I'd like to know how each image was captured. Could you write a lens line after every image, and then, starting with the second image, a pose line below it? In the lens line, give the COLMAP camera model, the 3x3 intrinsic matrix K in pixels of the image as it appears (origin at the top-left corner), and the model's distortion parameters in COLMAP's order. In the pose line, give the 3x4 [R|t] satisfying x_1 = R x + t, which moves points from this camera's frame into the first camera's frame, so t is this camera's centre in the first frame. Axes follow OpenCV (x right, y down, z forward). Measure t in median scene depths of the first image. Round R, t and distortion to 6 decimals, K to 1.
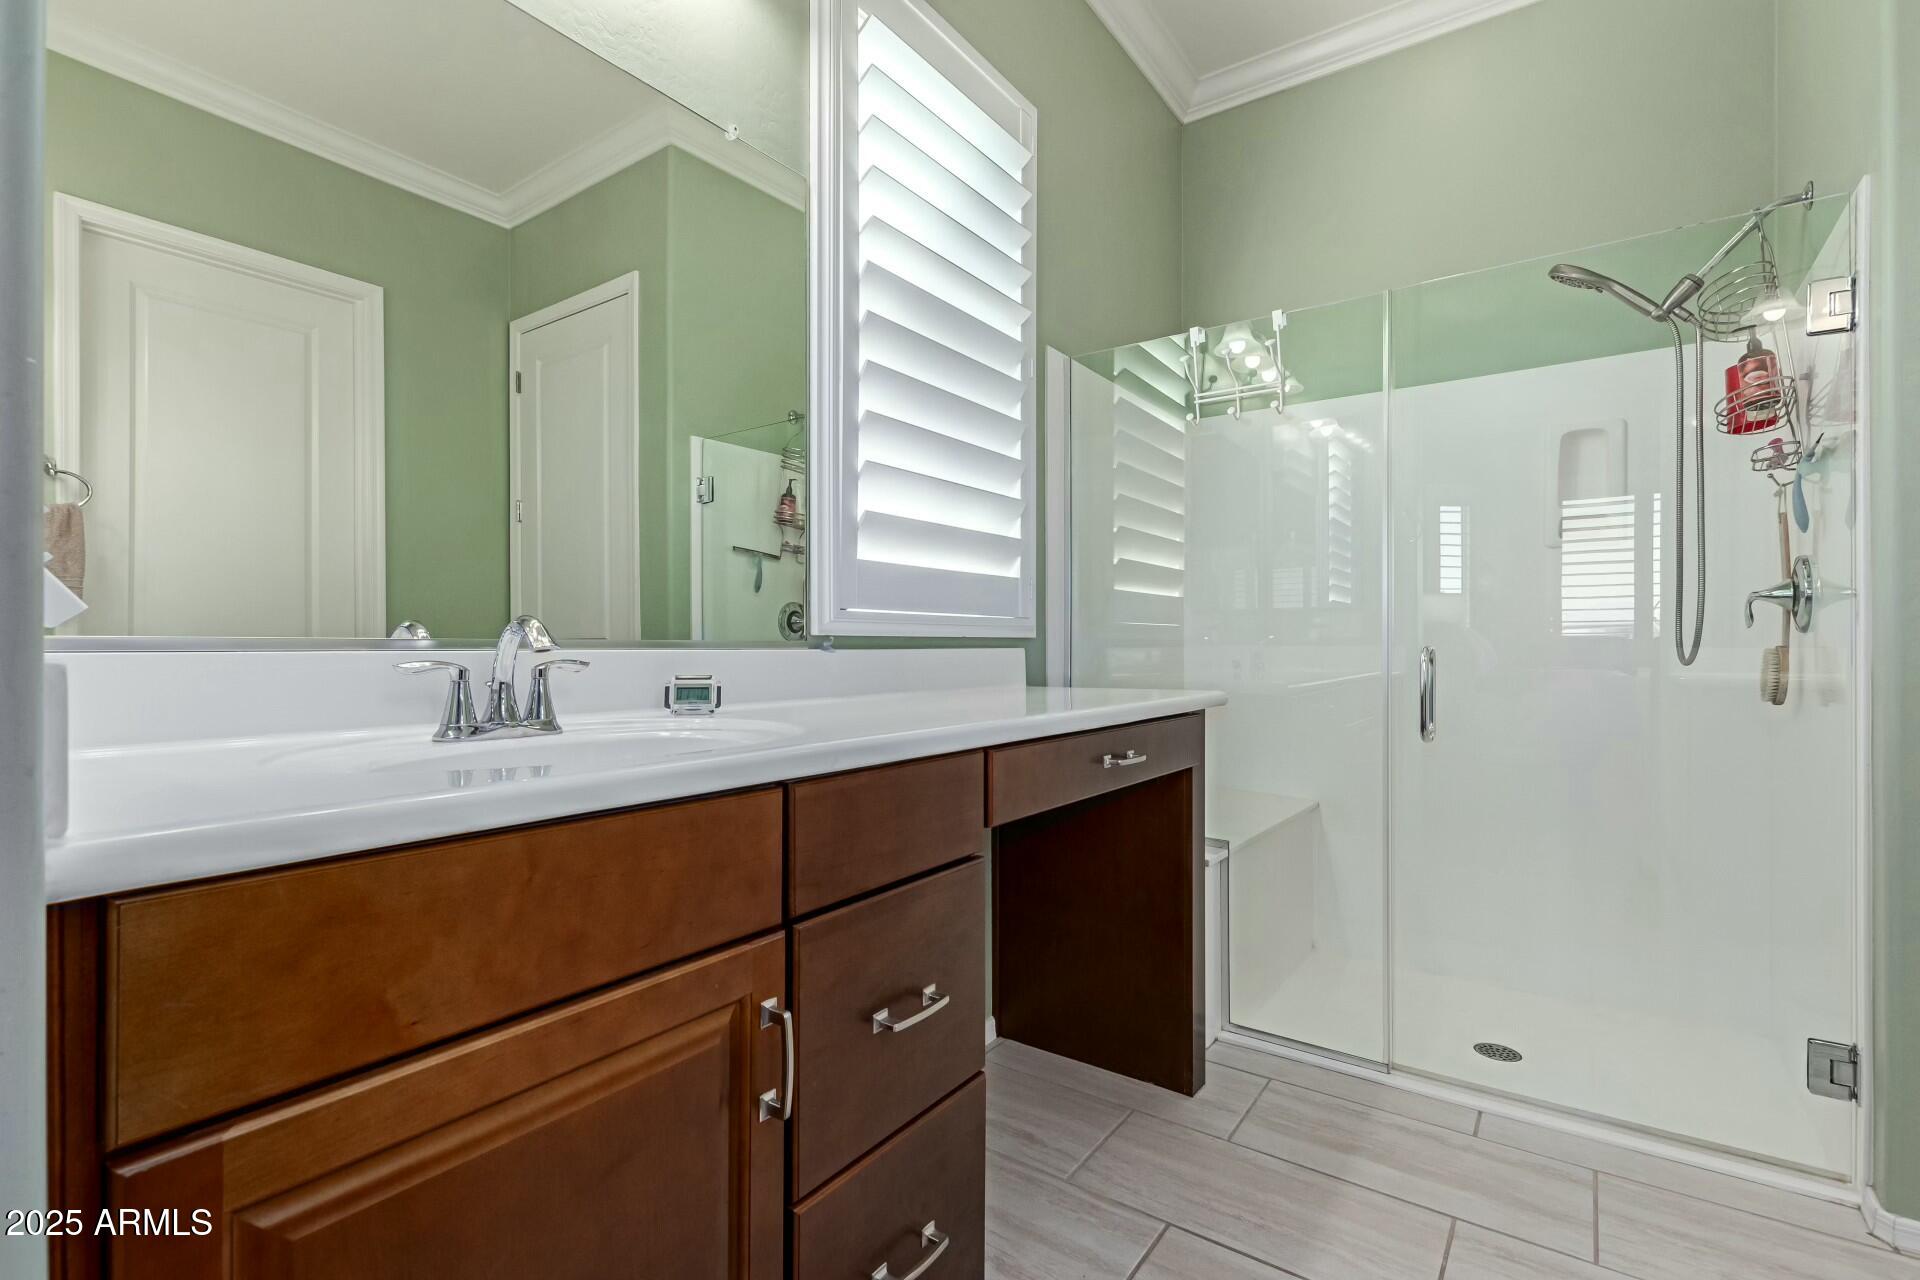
lens RADIAL K [[875.0, 0, 960.0], [0, 875.0, 640.0], [0, 0, 1]] dist [0.012666, -0.005929]
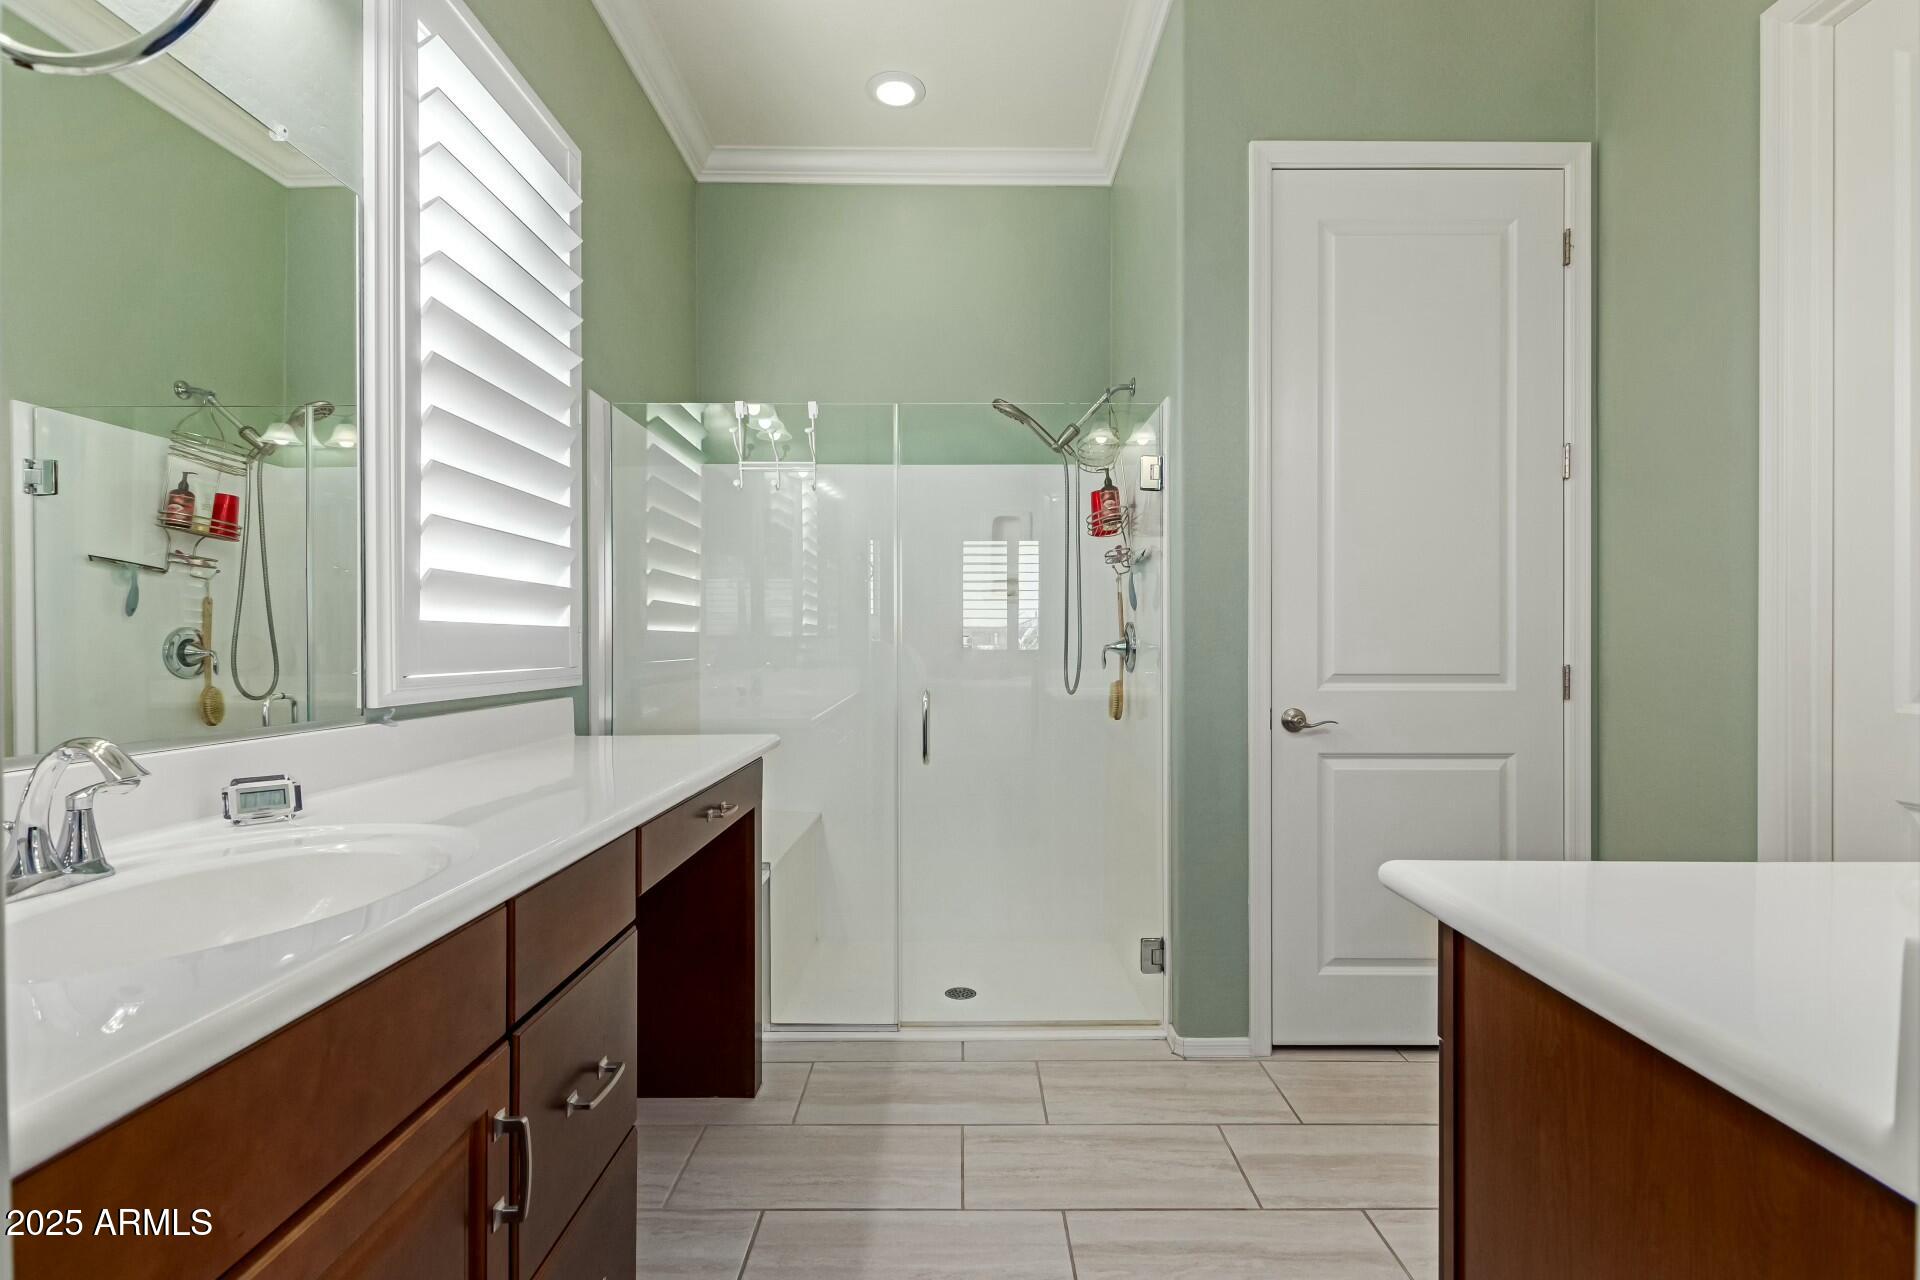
lens RADIAL K [[875.0, 0, 960.0], [0, 875.0, 640.0], [0, 0, 1]] dist [0.012666, -0.005929]
pose [[0.814675, 0.000956, 0.579917, -0.169940], [-0.000556, 0.999999, -0.000867, -0.064215], [-0.579917, 0.000384, 0.814675, -0.069348]]
